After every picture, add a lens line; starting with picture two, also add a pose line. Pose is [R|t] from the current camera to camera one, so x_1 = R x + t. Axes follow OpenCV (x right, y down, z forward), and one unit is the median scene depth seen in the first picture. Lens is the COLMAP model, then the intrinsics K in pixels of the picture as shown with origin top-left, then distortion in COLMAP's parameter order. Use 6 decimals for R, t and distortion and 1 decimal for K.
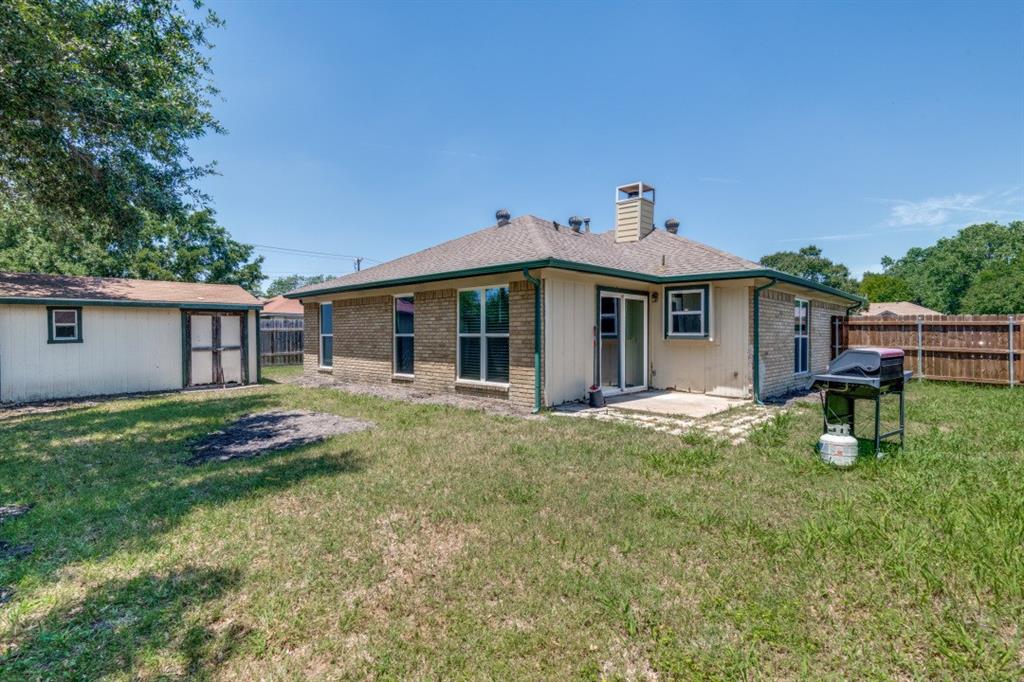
lens RADIAL K [[469.9, 0, 512.0], [0, 469.9, 341.0], [0, 0, 1]] dist [0.038005, -0.030426]
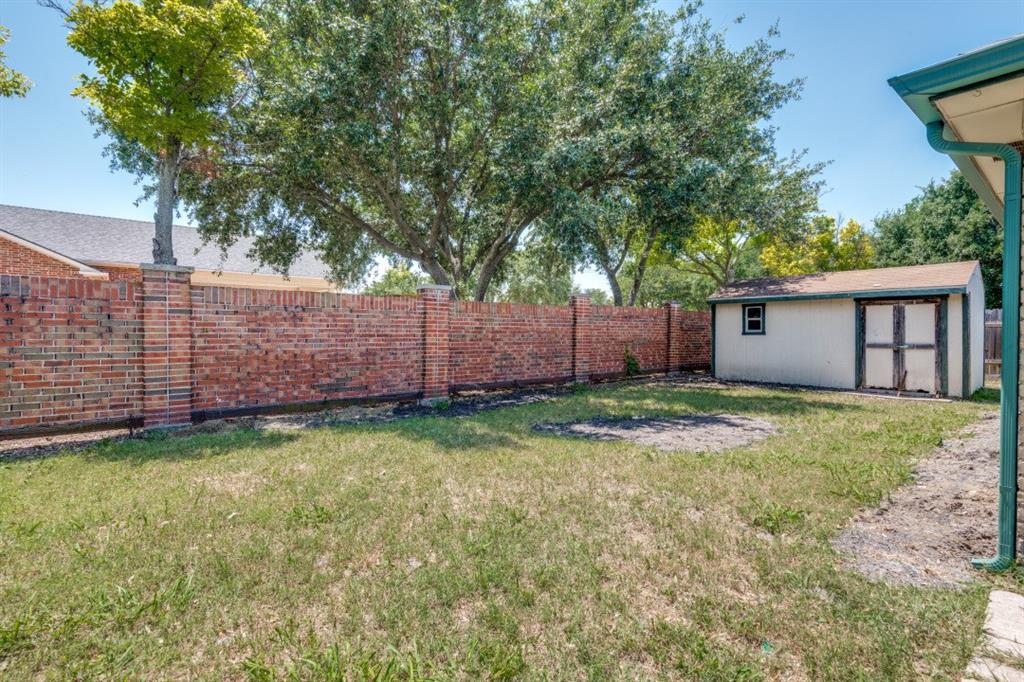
lens RADIAL K [[469.9, 0, 512.0], [0, 469.9, 341.0], [0, 0, 1]] dist [0.038005, -0.030426]
pose [[-0.102205, 0.032097, -0.994245, 0.249571], [-0.018739, 0.999240, 0.034184, -0.007969], [0.994587, 0.022125, -0.101526, 0.449343]]
